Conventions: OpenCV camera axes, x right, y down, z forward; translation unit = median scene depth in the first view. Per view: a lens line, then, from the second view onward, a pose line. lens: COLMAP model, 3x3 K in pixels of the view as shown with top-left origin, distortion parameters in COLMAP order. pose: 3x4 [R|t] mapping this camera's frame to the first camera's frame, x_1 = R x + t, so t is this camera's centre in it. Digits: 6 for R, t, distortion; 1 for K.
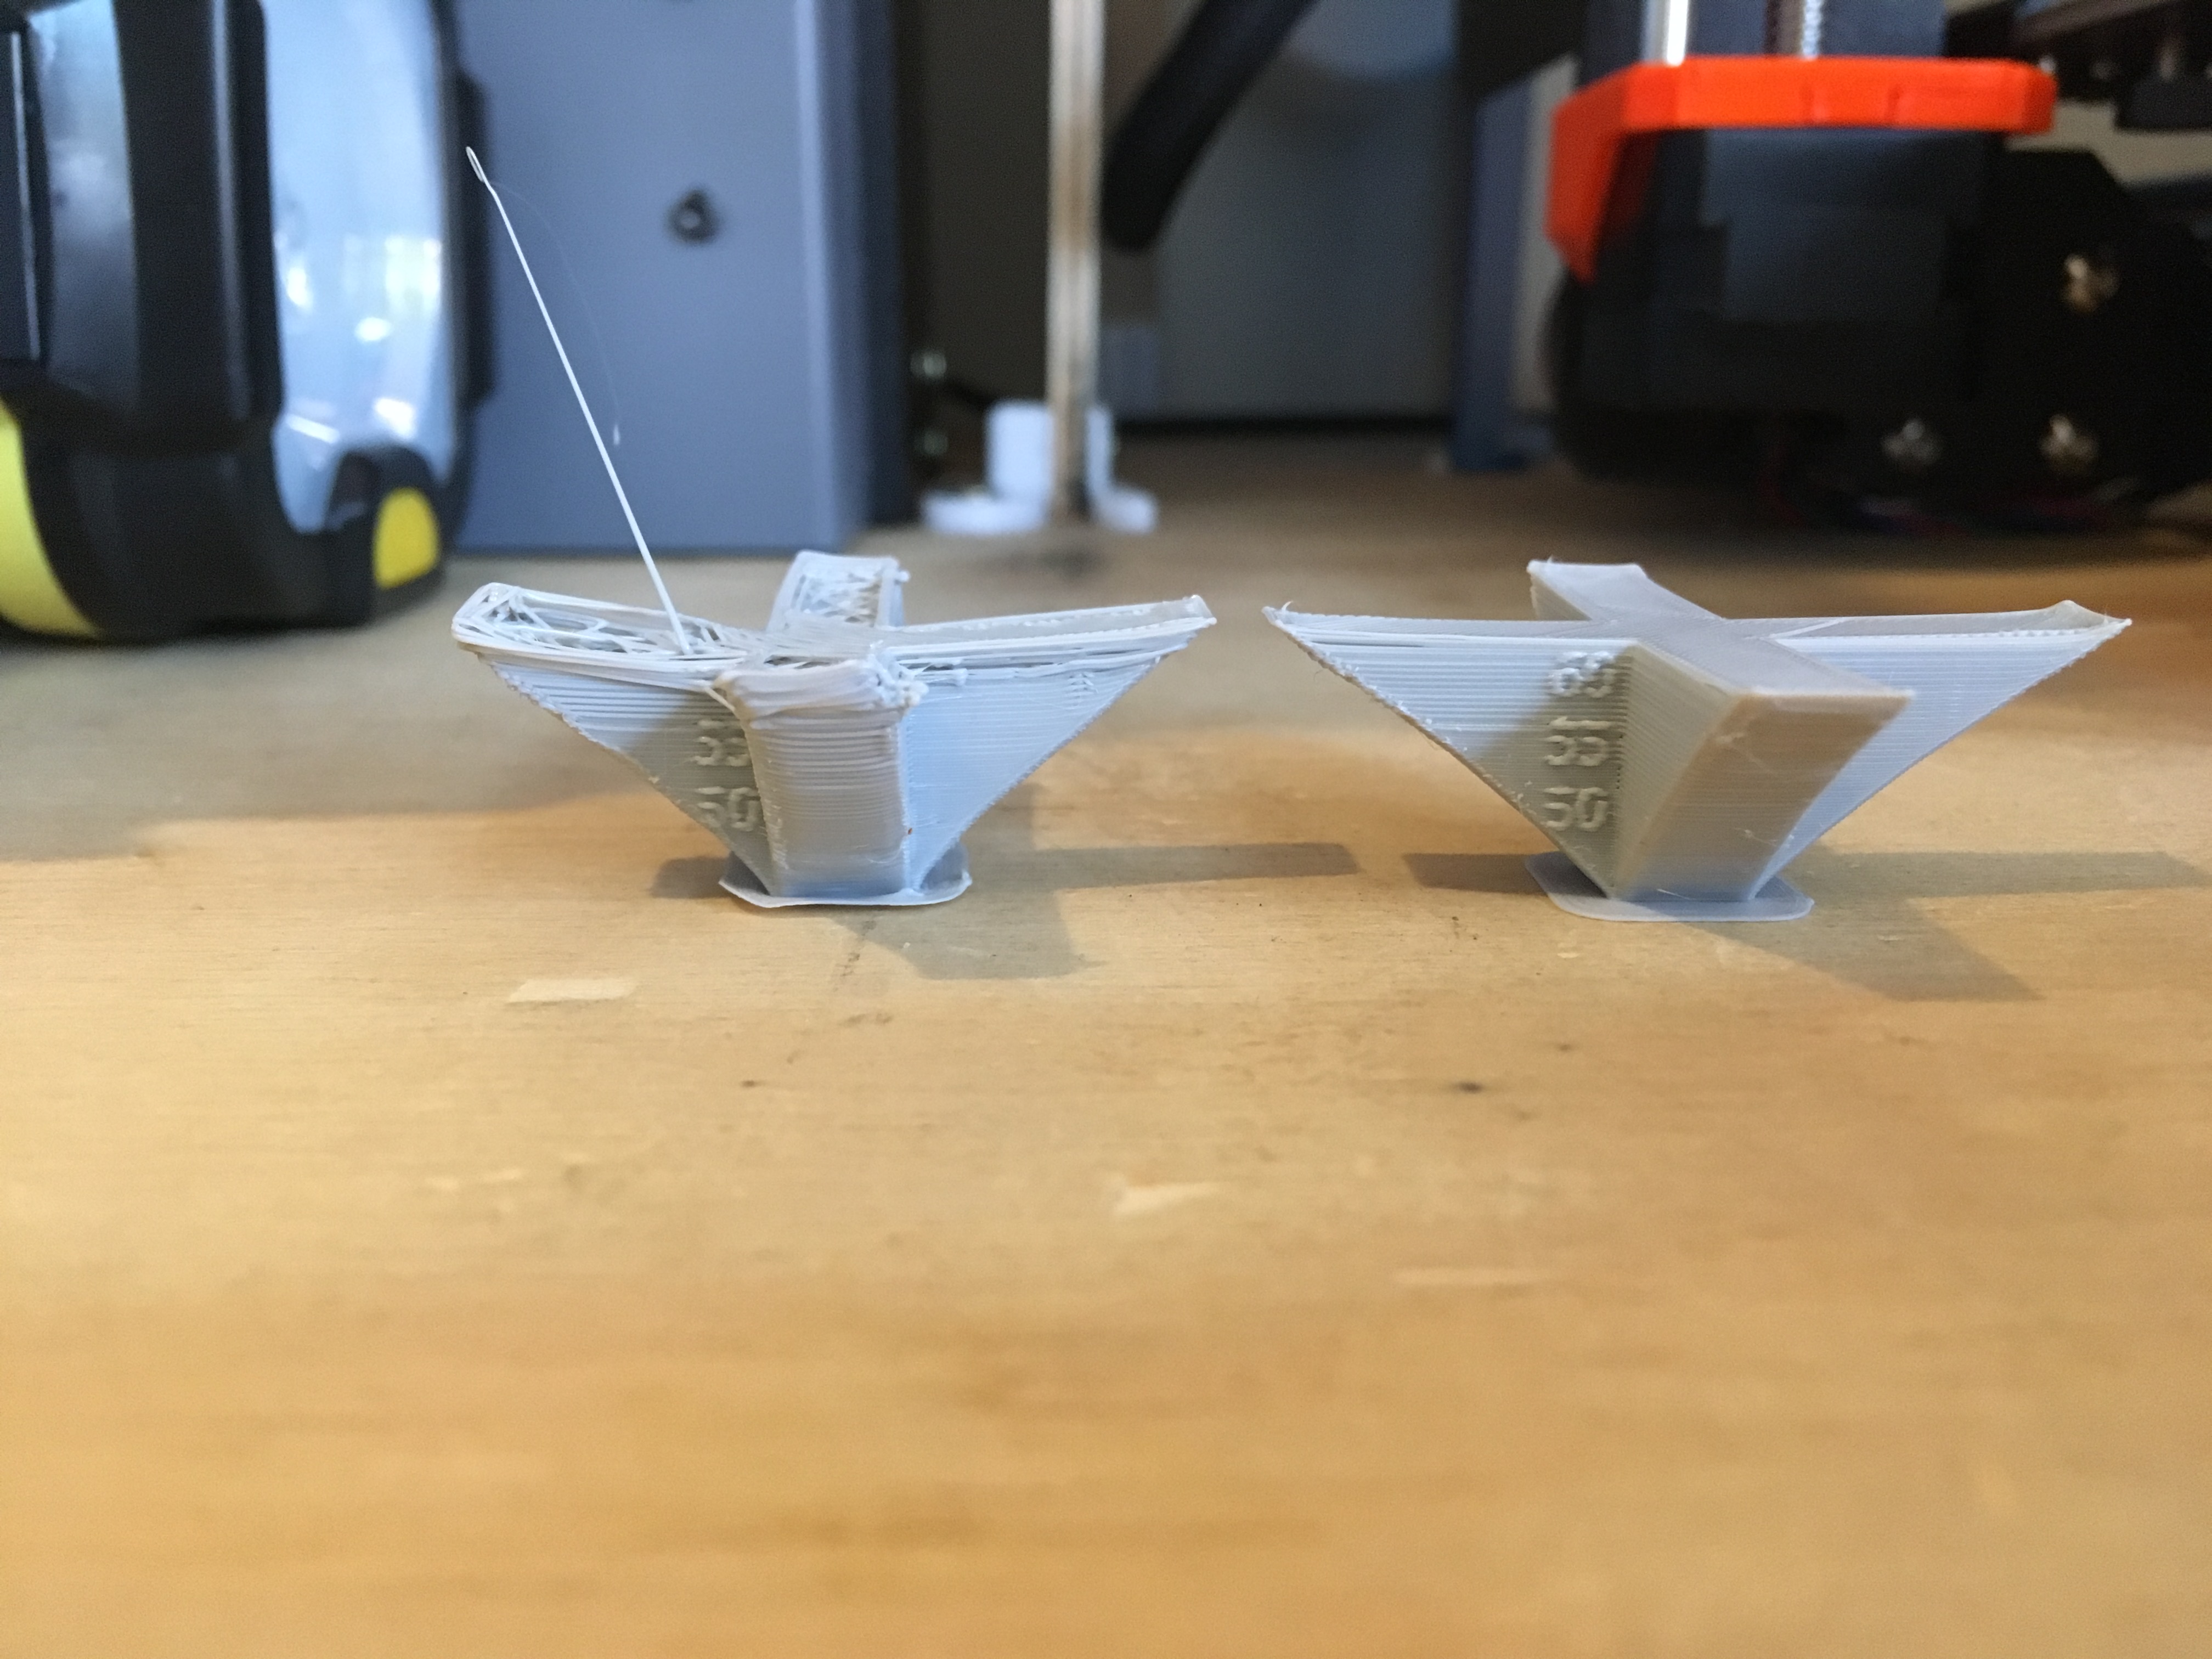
lens RADIAL K [[1959.5, 0, 1082.7], [0, 1959.5, 849.8], [0, 0, 1]] dist [0.076007, -0.153608]
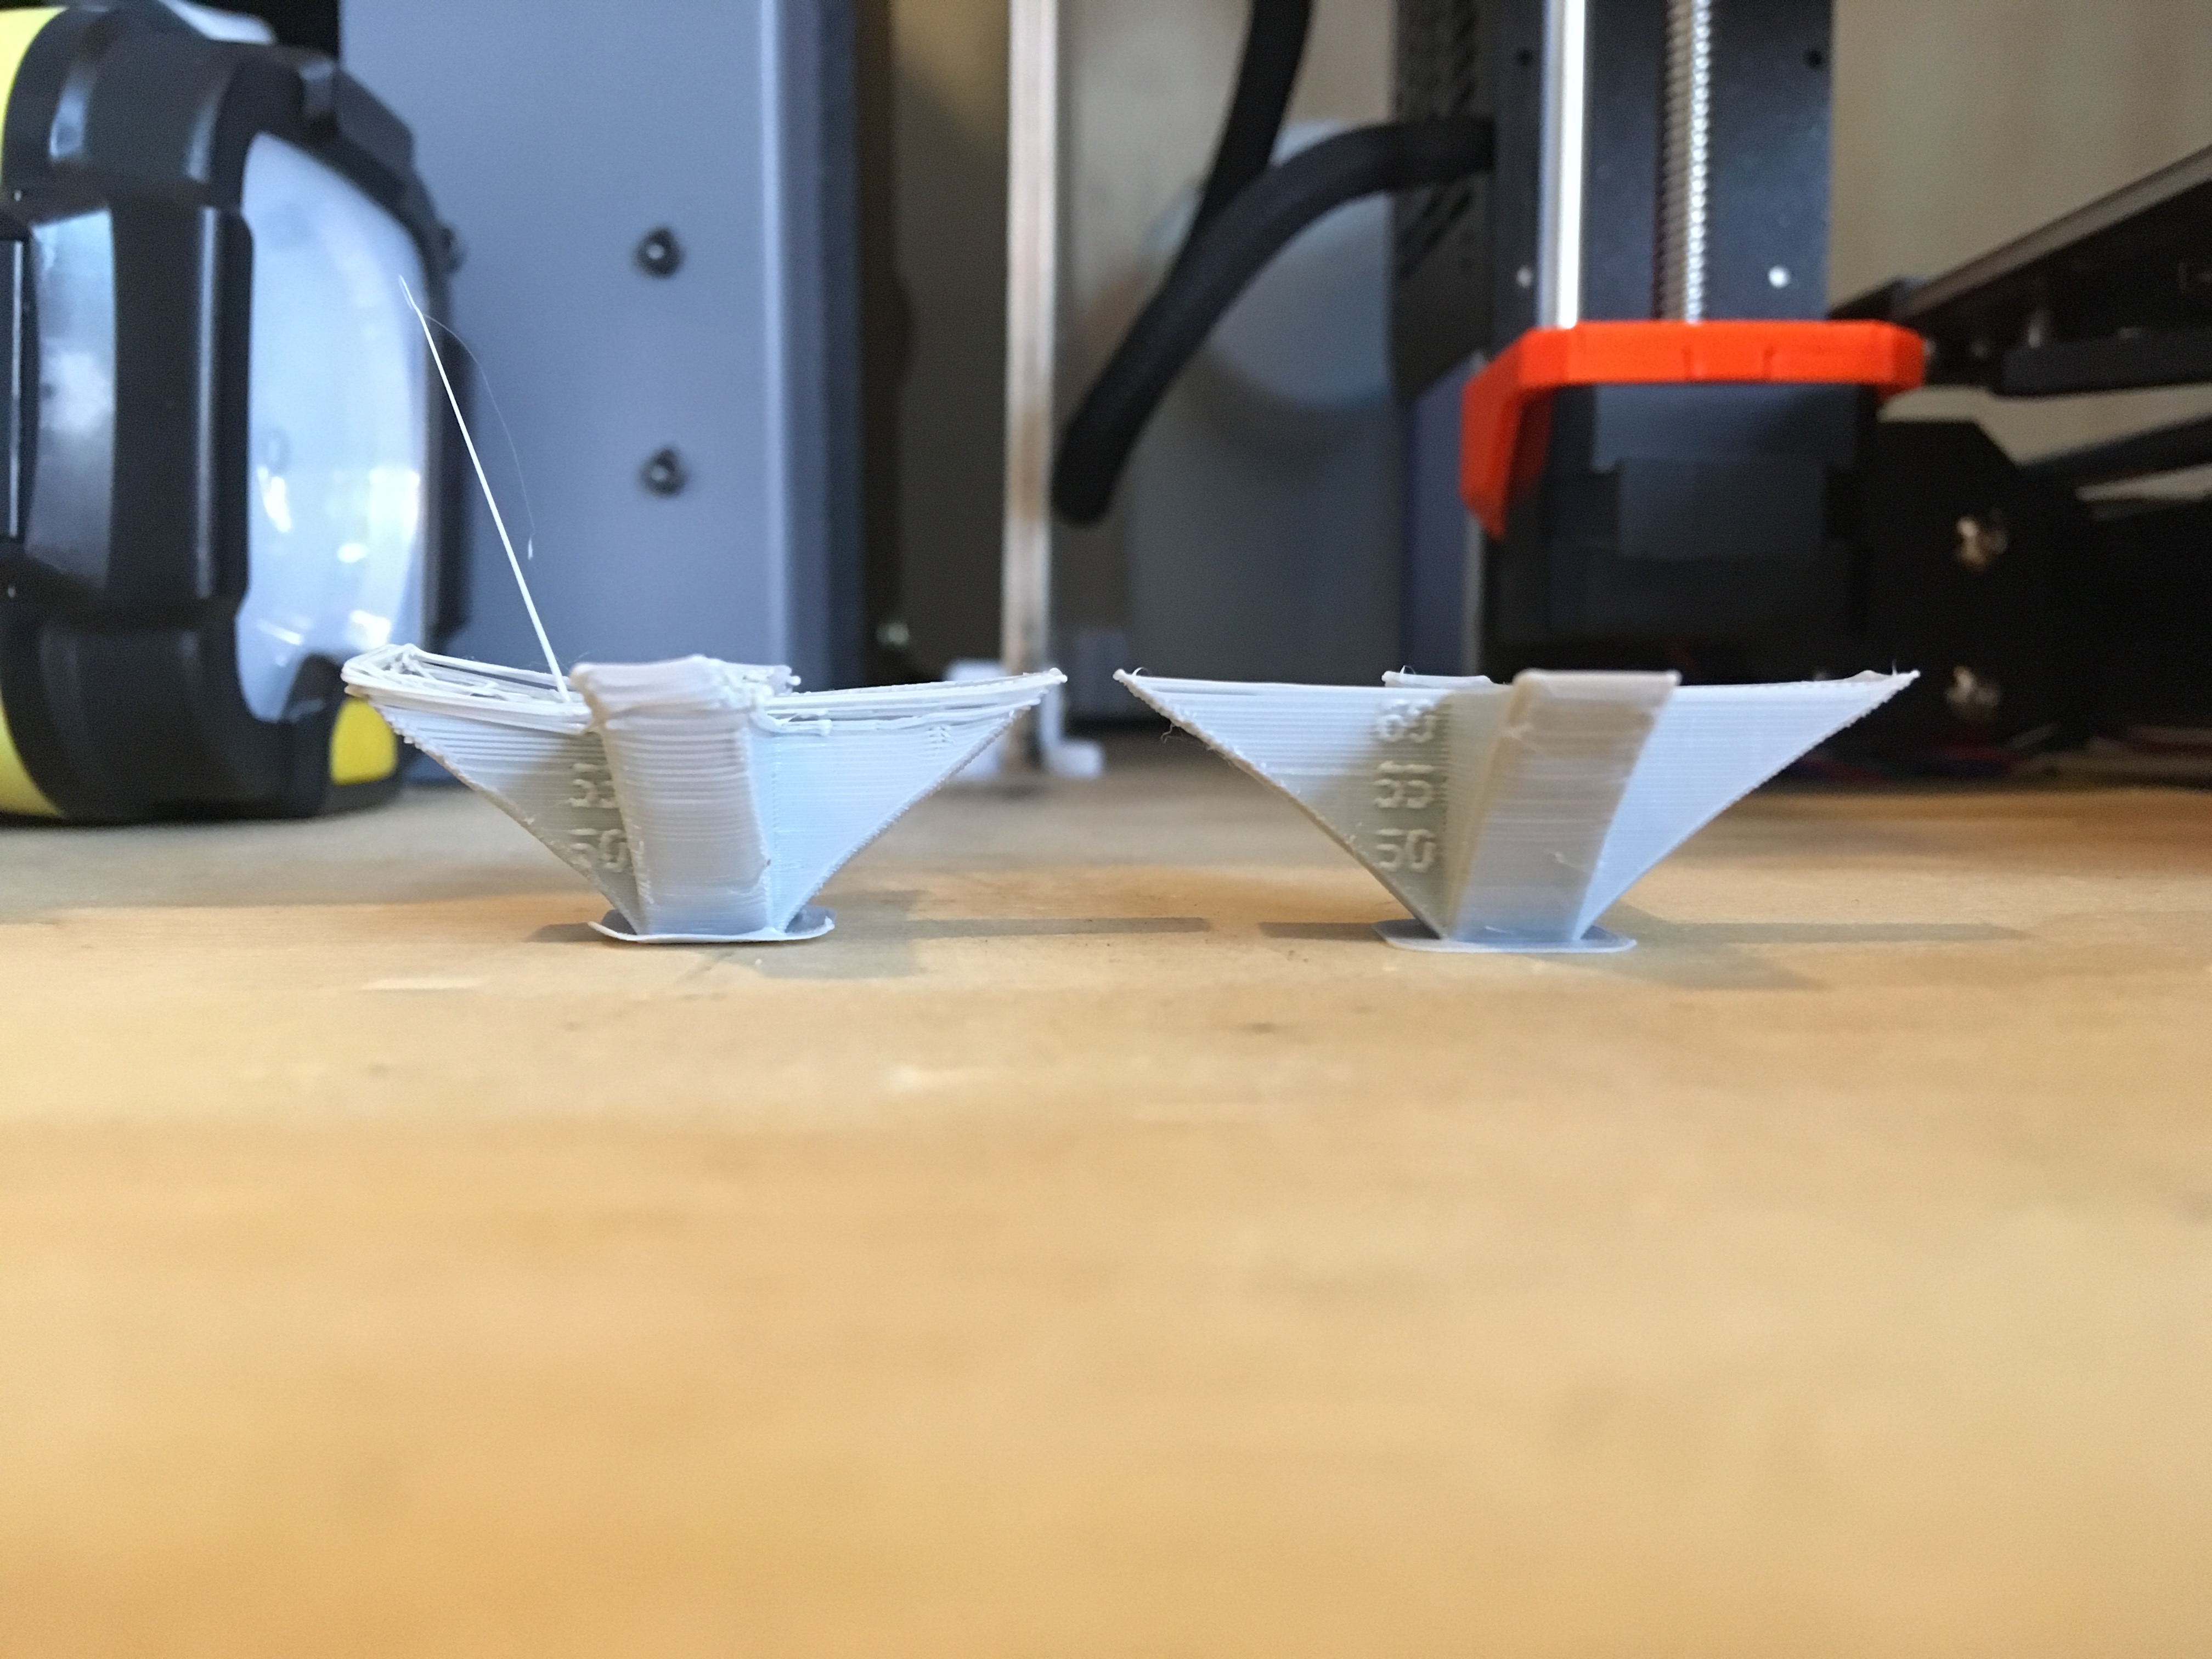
lens RADIAL K [[1959.5, 0, 1090.7], [0, 1959.5, 877.0], [0, 0, 1]] dist [0.076007, -0.153608]
pose [[0.999985, 0.005278, -0.001187, 0.070466], [-0.005403, 0.985310, -0.170692, 0.145796], [0.000268, 0.170696, 0.985324, -0.026452]]
